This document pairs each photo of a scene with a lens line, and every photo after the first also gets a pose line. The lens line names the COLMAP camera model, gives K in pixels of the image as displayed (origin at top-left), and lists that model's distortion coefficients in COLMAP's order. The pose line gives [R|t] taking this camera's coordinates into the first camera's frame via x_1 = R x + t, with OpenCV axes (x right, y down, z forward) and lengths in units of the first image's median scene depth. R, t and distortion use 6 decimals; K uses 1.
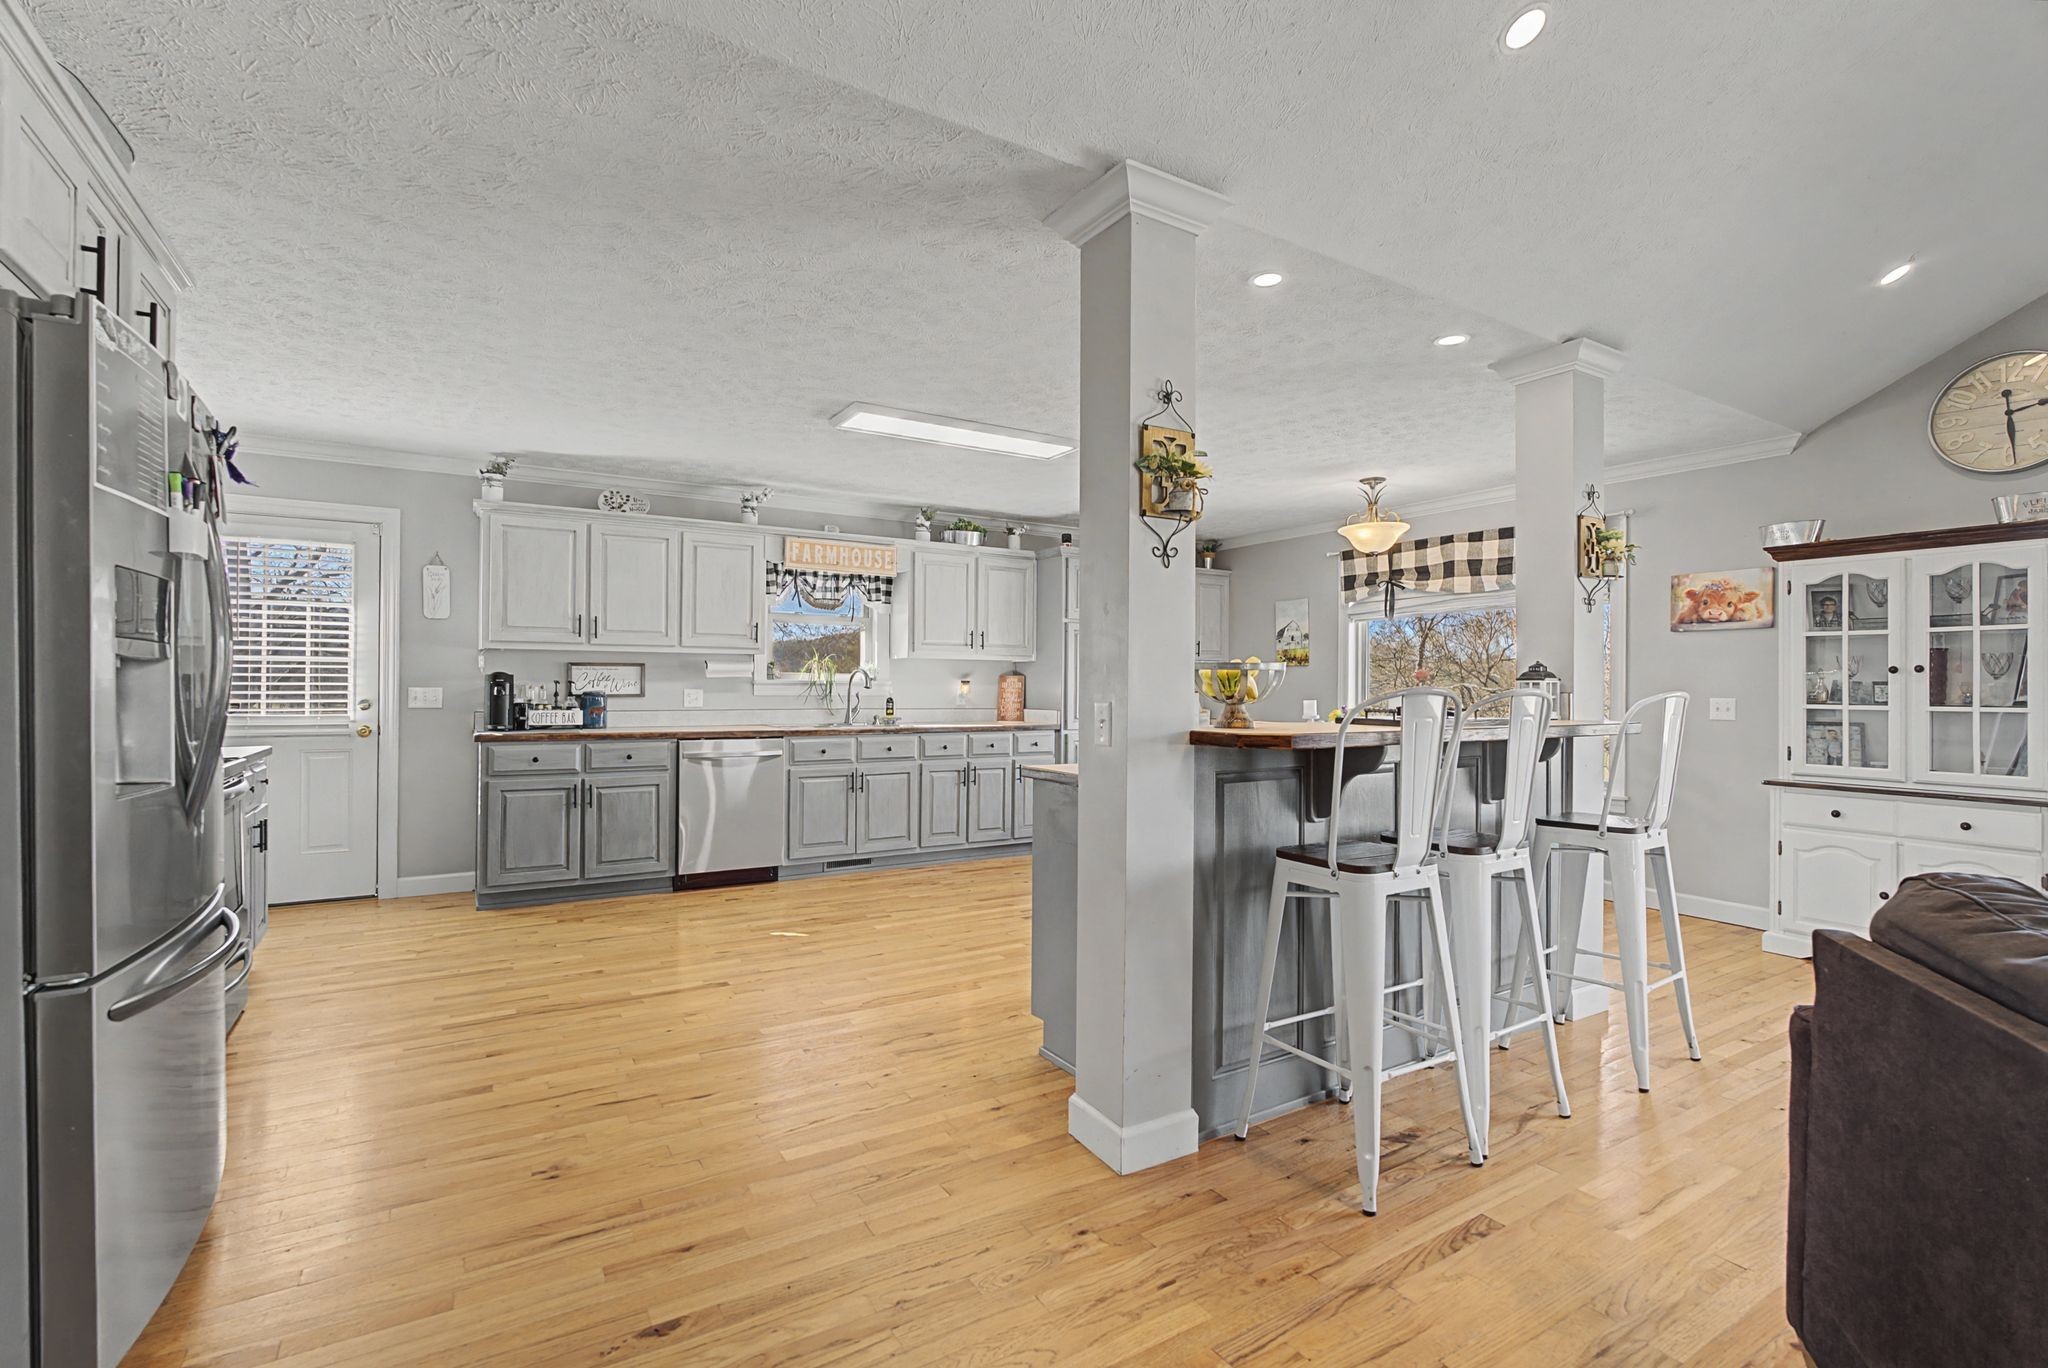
lens RADIAL K [[917.0, 0, 1017.6], [0, 917.0, 685.3], [0, 0, 1]] dist [-0.007900, 0.001343]
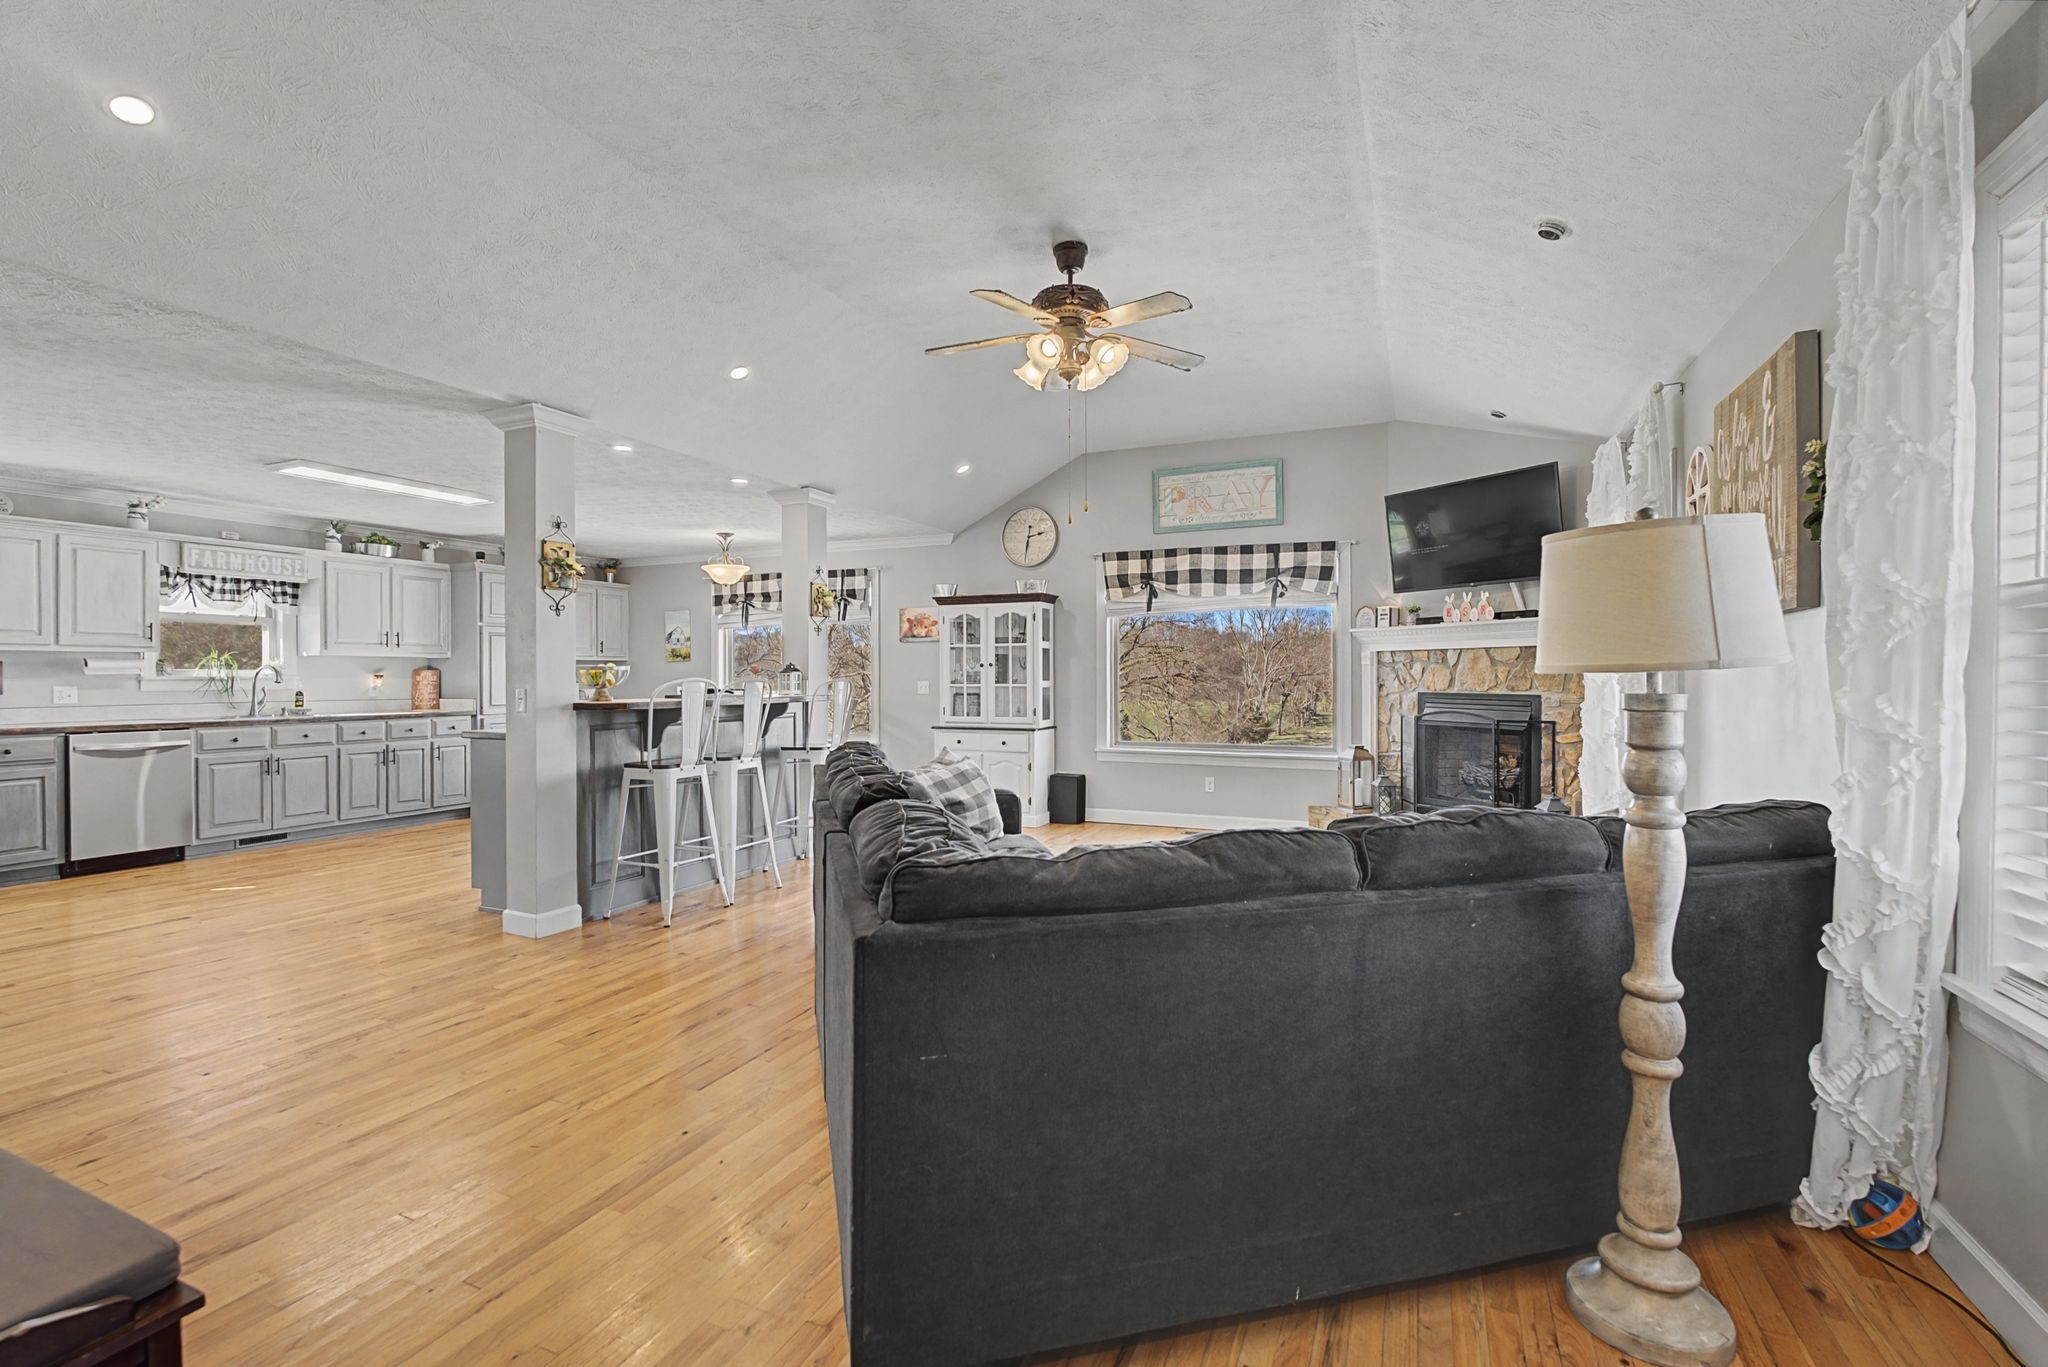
lens RADIAL K [[917.0, 0, 1012.6], [0, 917.0, 677.6], [0, 0, 1]] dist [-0.007900, 0.001343]
pose [[0.827984, -0.011624, 0.560631, -0.058543], [0.008877, 0.999932, 0.007622, -0.004463], [-0.560681, -0.001335, 0.828031, -0.523447]]
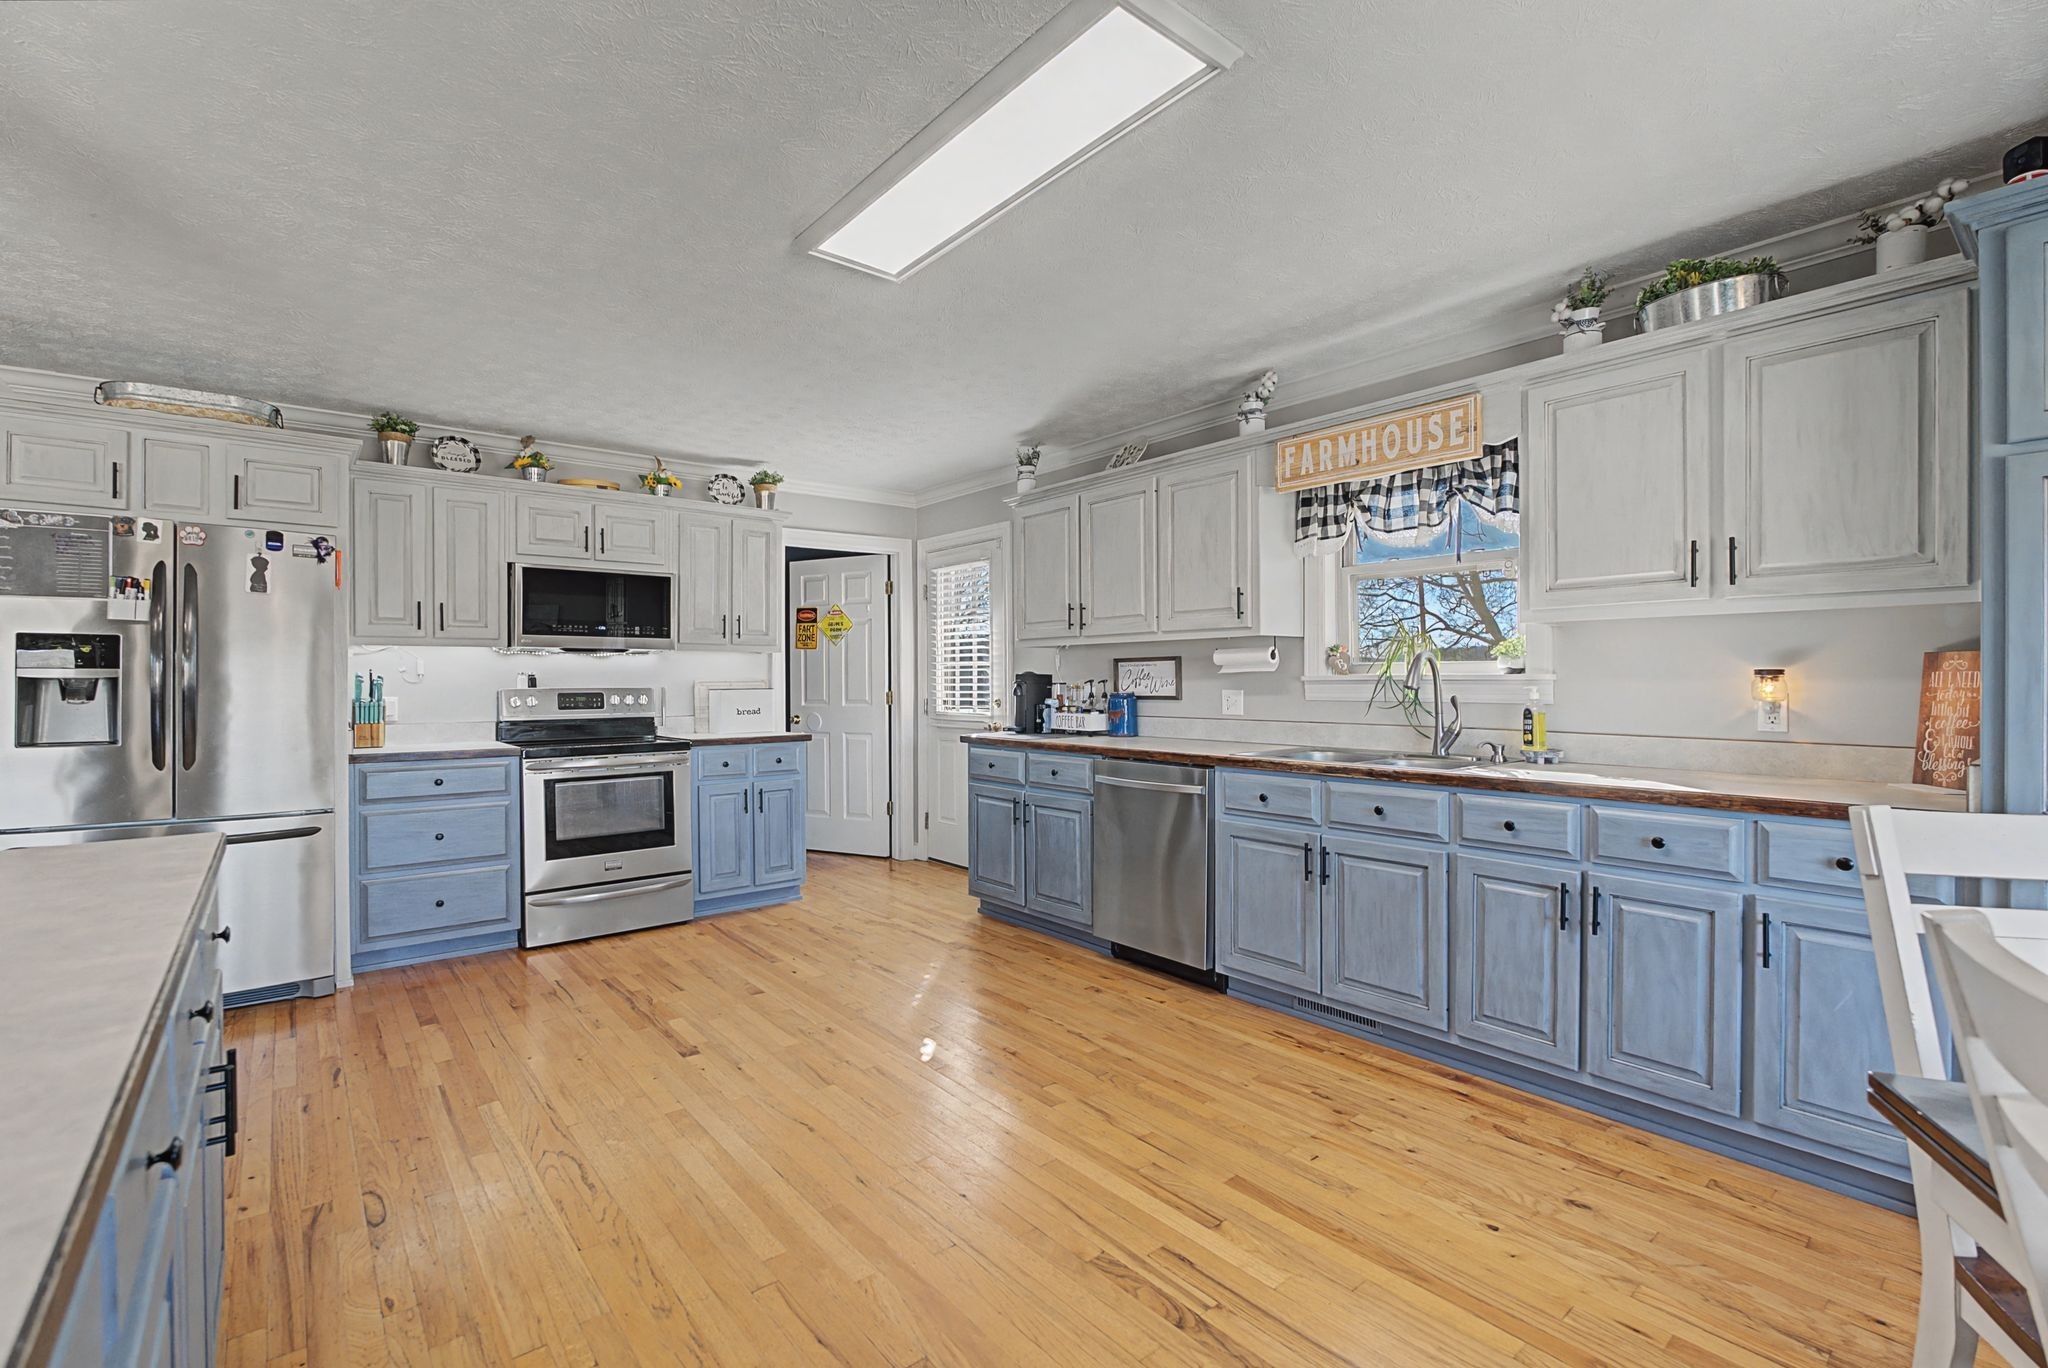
lens RADIAL K [[917.0, 0, 1029.3], [0, 917.0, 690.2], [0, 0, 1]] dist [-0.007900, 0.001343]
pose [[0.133295, 0.004072, -0.991068, 0.397831], [0.005828, 0.999971, 0.004892, 0.000170], [0.991059, -0.006428, 0.133267, 0.901108]]
